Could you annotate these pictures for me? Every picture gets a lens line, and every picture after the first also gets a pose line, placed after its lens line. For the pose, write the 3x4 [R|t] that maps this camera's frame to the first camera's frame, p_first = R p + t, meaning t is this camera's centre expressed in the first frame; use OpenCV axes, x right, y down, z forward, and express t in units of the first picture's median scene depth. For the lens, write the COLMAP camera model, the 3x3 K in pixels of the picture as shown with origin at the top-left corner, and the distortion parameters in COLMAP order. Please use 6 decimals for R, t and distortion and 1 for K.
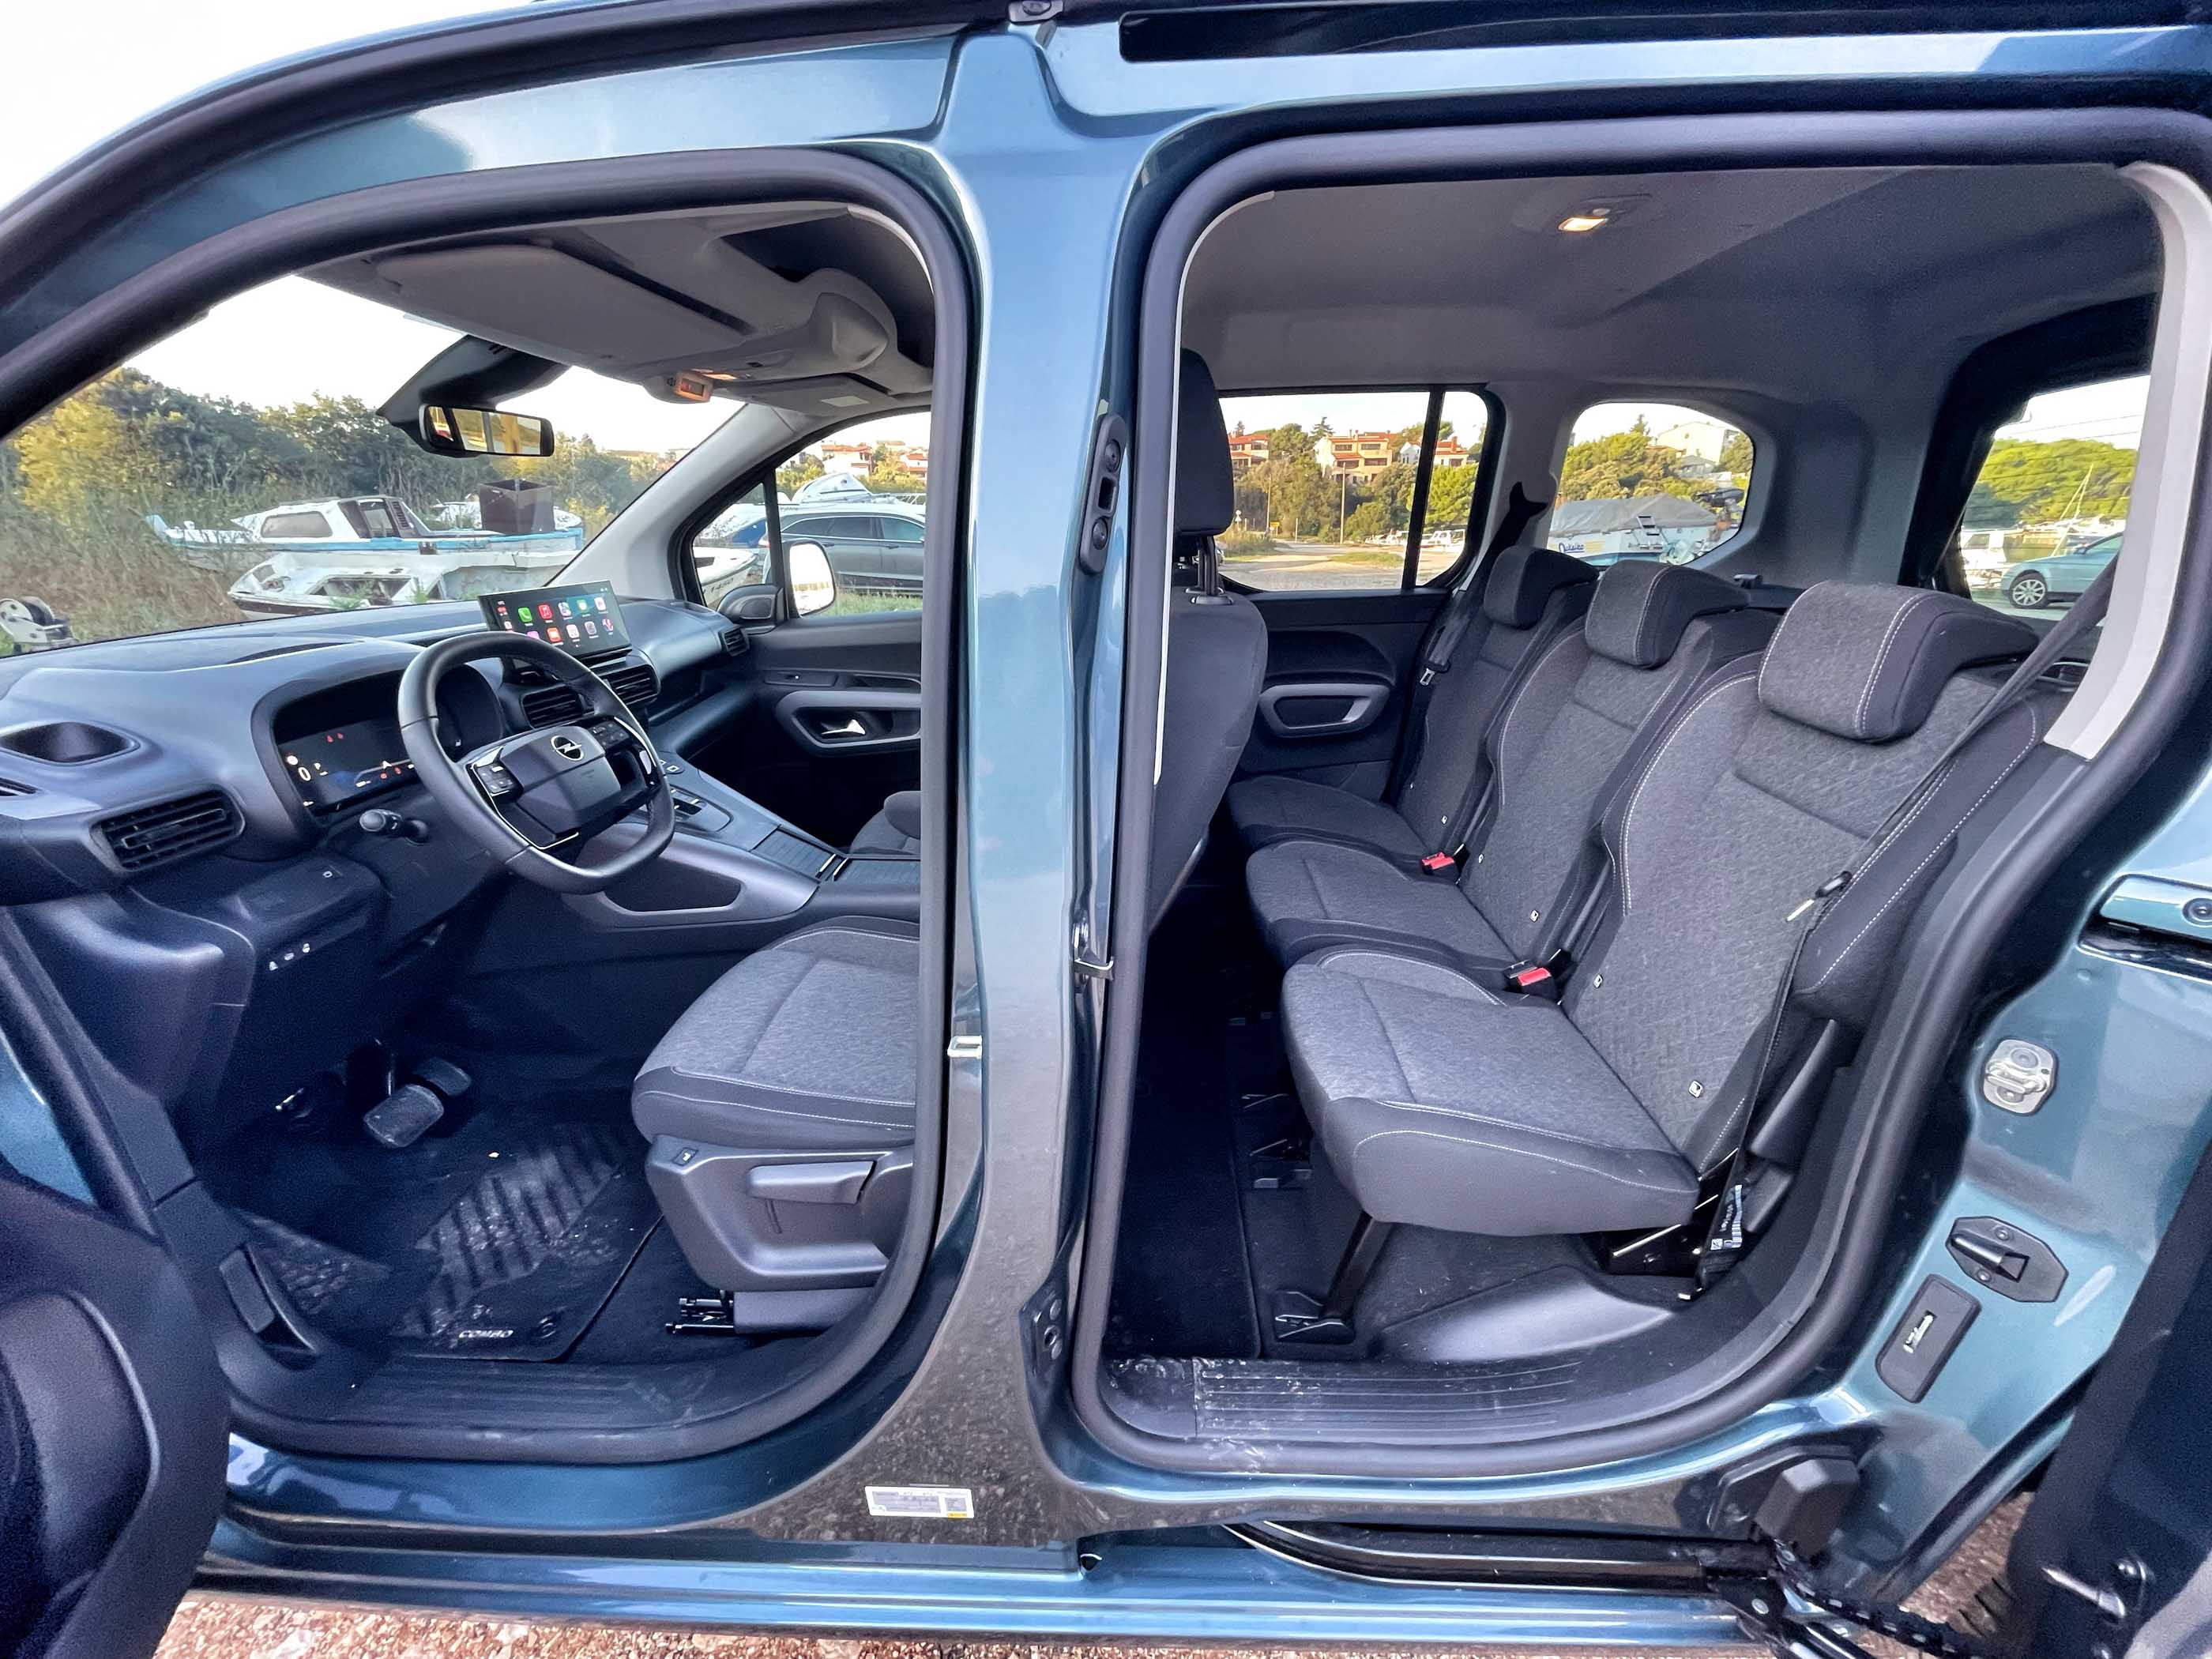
lens RADIAL K [[896.3, 0, 1106.7], [0, 896.3, 821.1], [0, 0, 1]] dist [-0.001760, -0.000339]
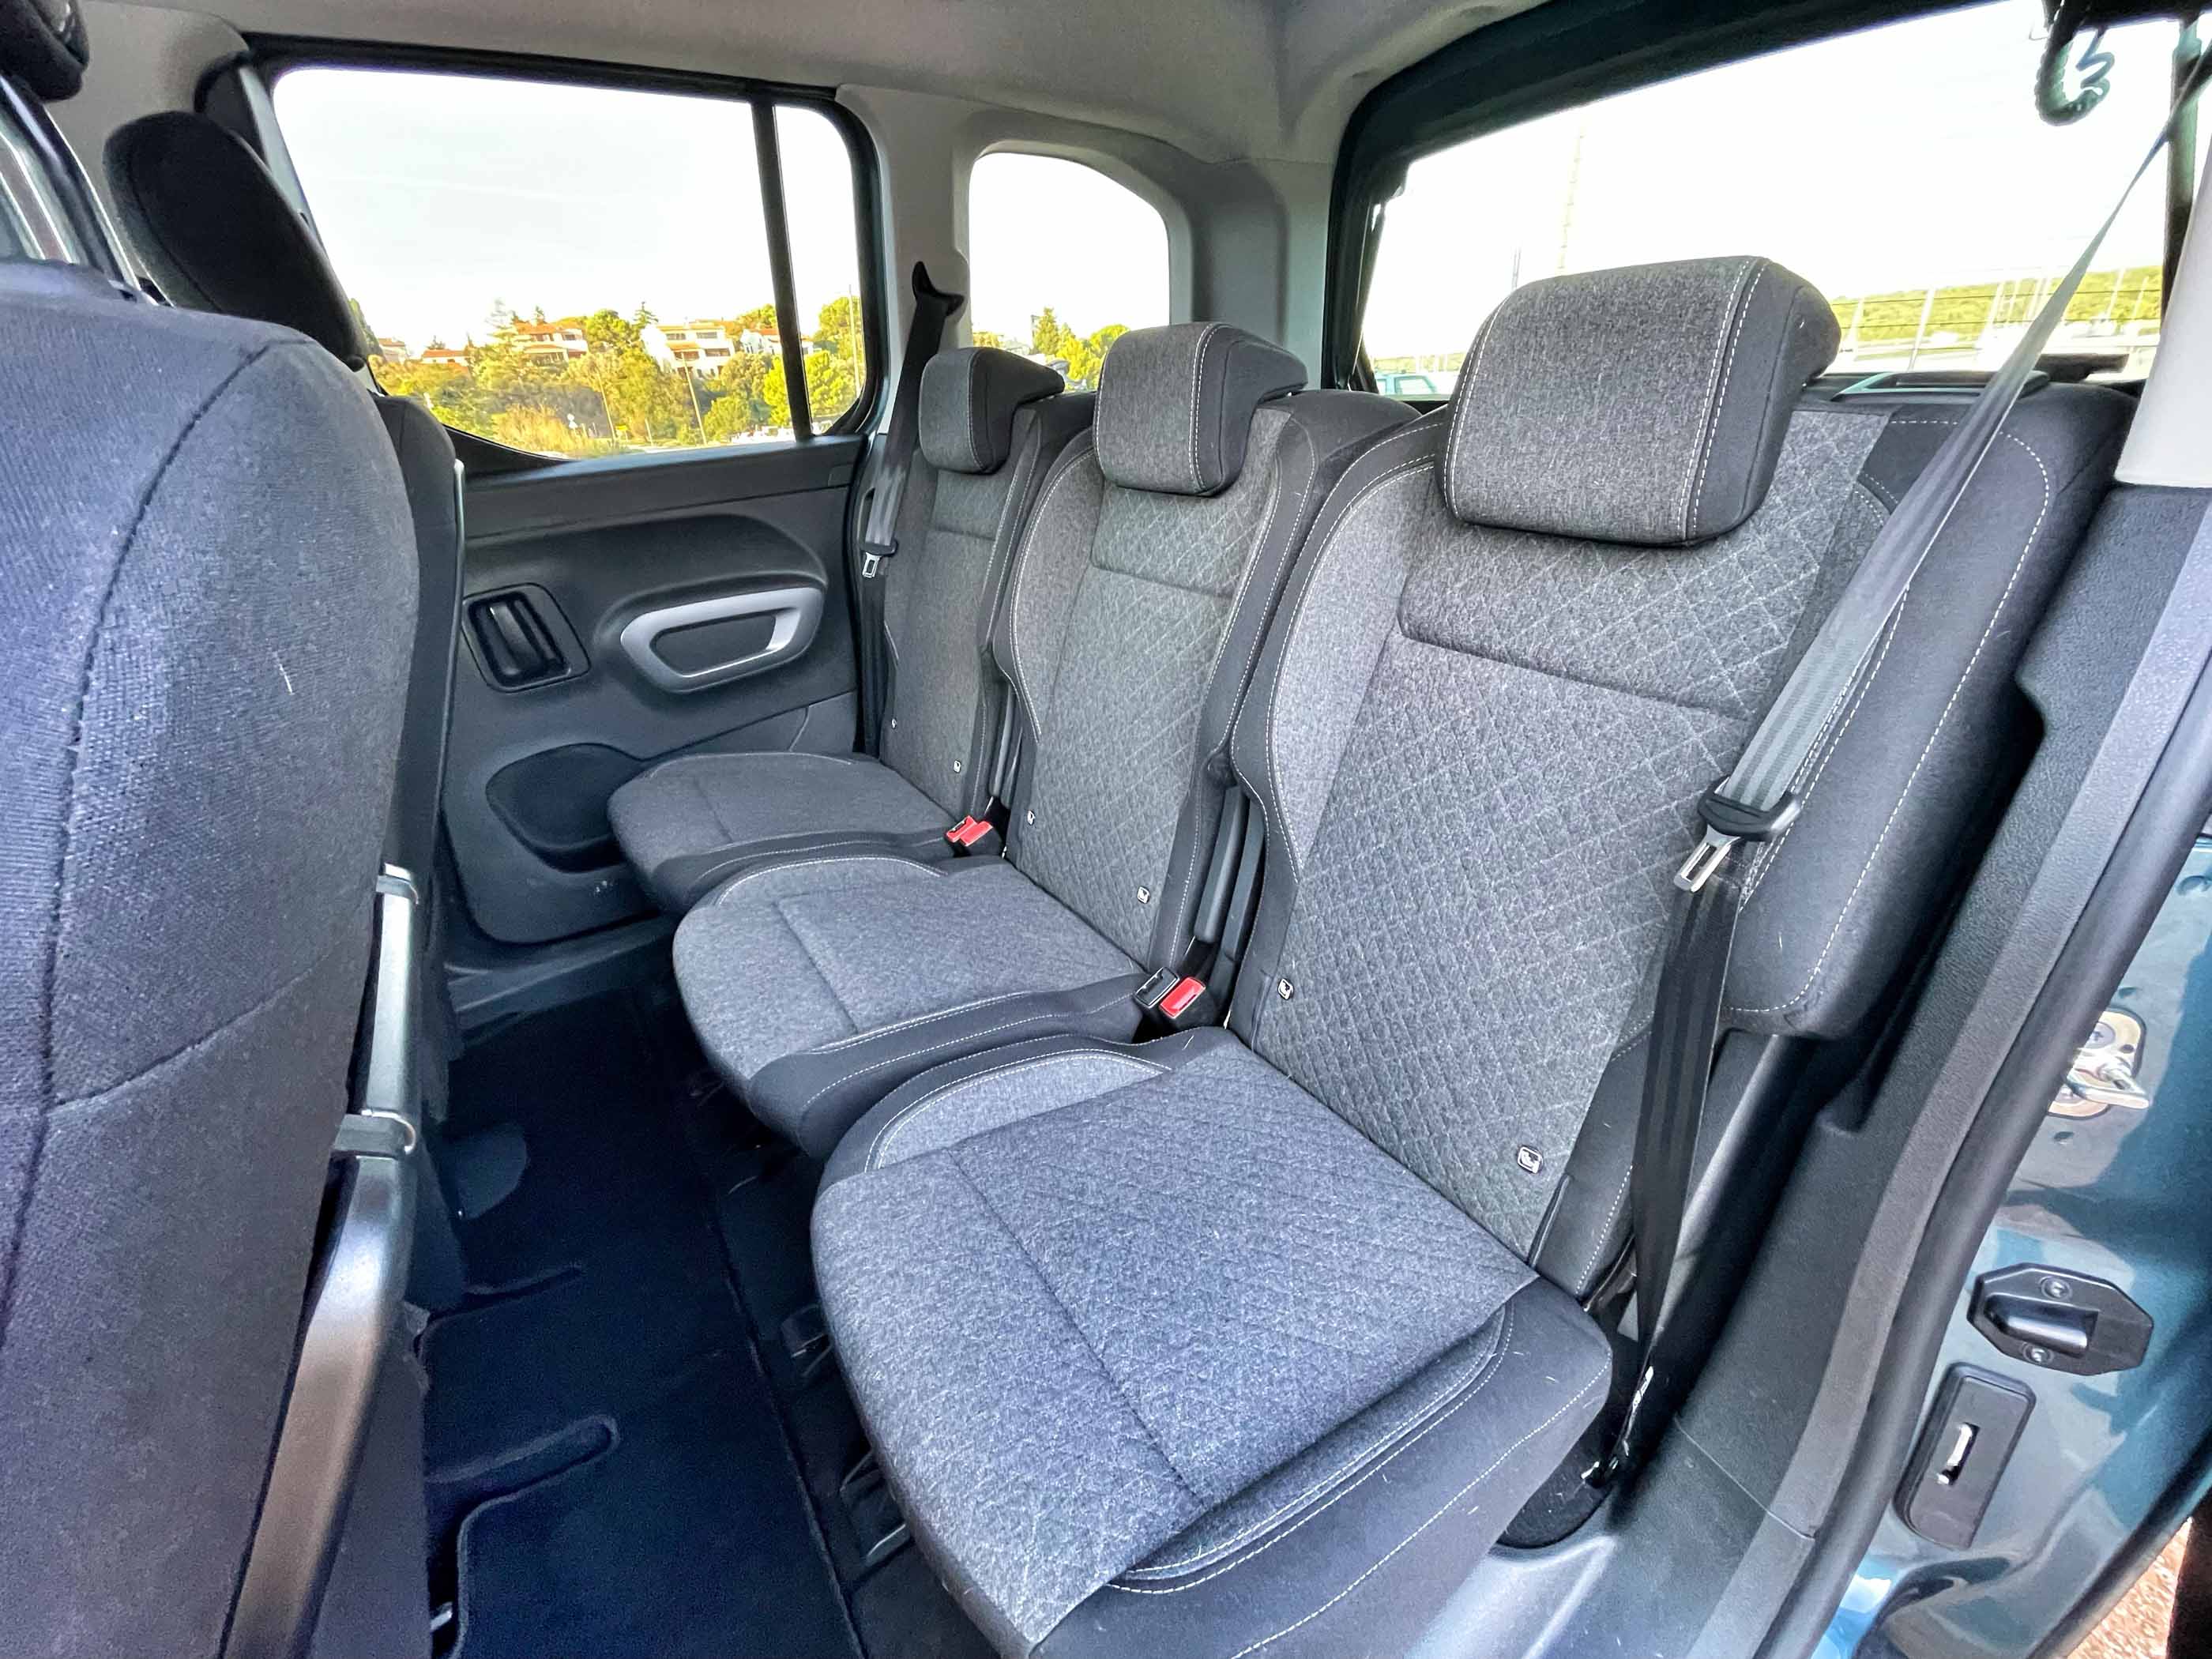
lens RADIAL K [[896.3, 0, 1106.7], [0, 896.3, 821.1], [0, 0, 1]] dist [-0.001760, -0.000339]
pose [[0.802302, -0.291084, 0.521135, 0.134702], [0.236335, 0.956601, 0.170474, -0.073296], [-0.548141, -0.013609, 0.836275, 0.501423]]
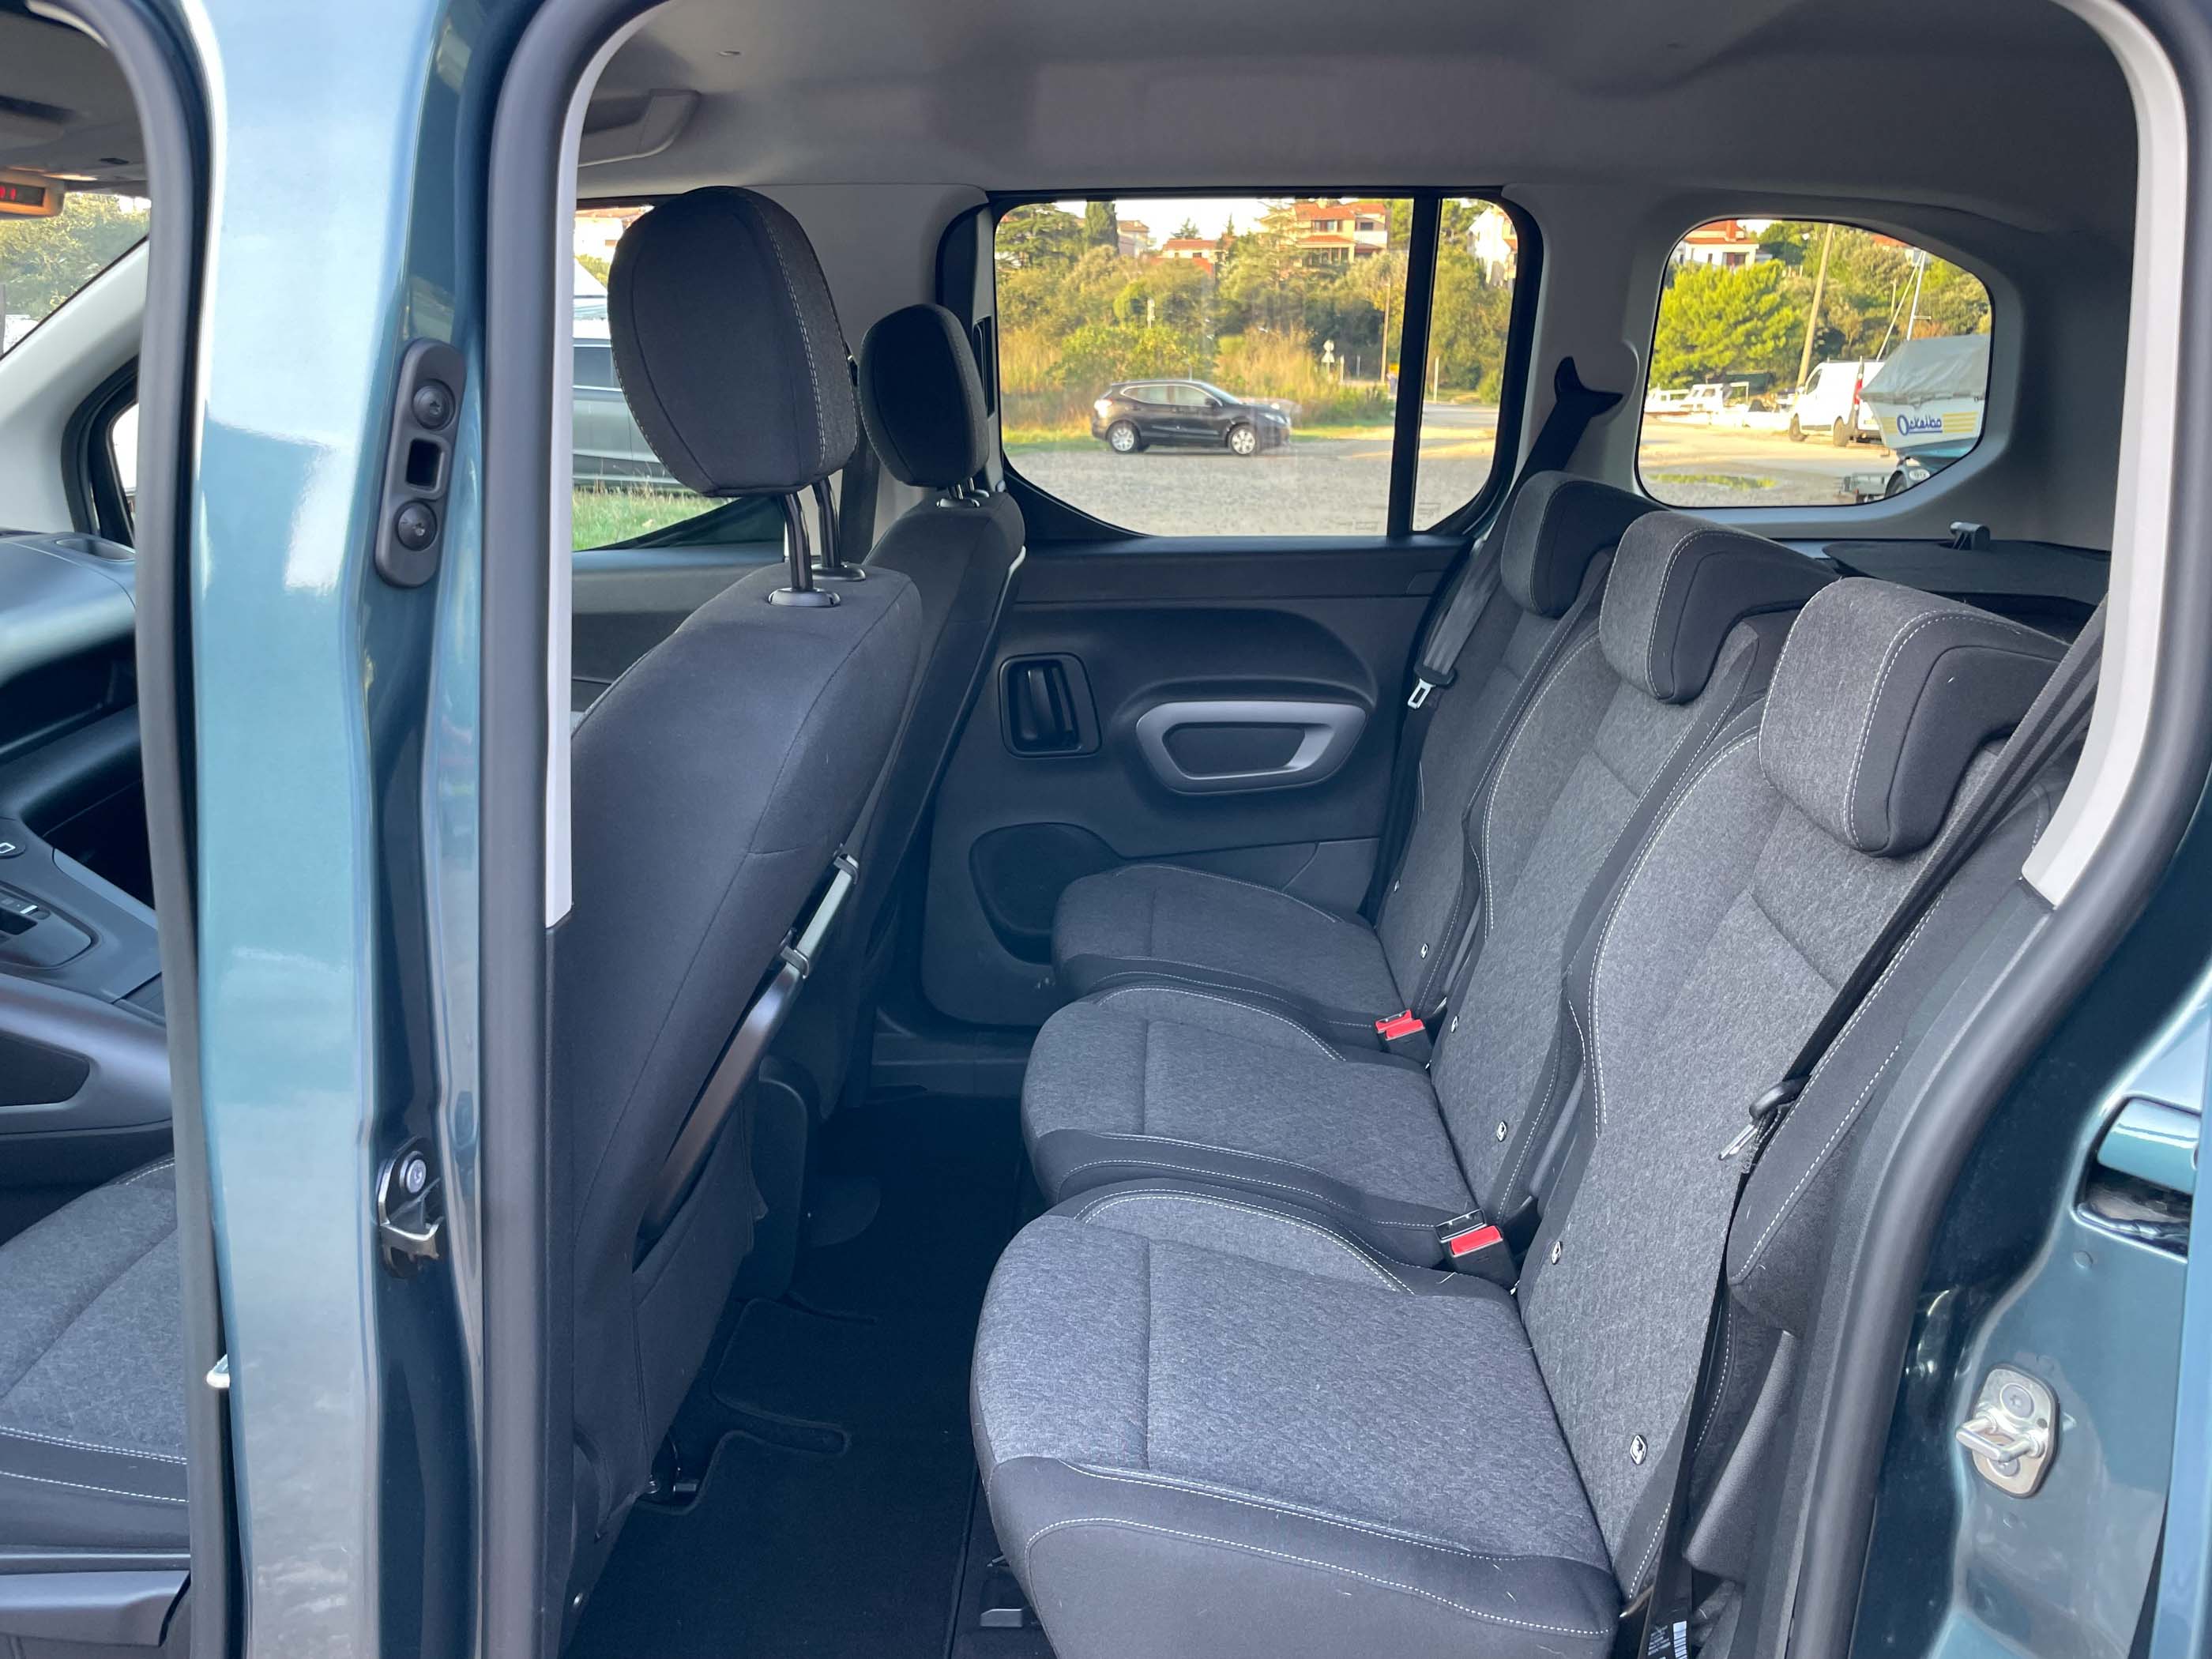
lens RADIAL K [[1687.9, 0, 1111.3], [0, 1687.9, 817.7], [0, 0, 1]] dist [0.107481, -0.154628]
pose [[0.999698, 0.013286, 0.020685, 0.225082], [-0.012039, 0.998167, -0.059311, -0.027707], [-0.021435, 0.059044, 0.998025, -0.088799]]
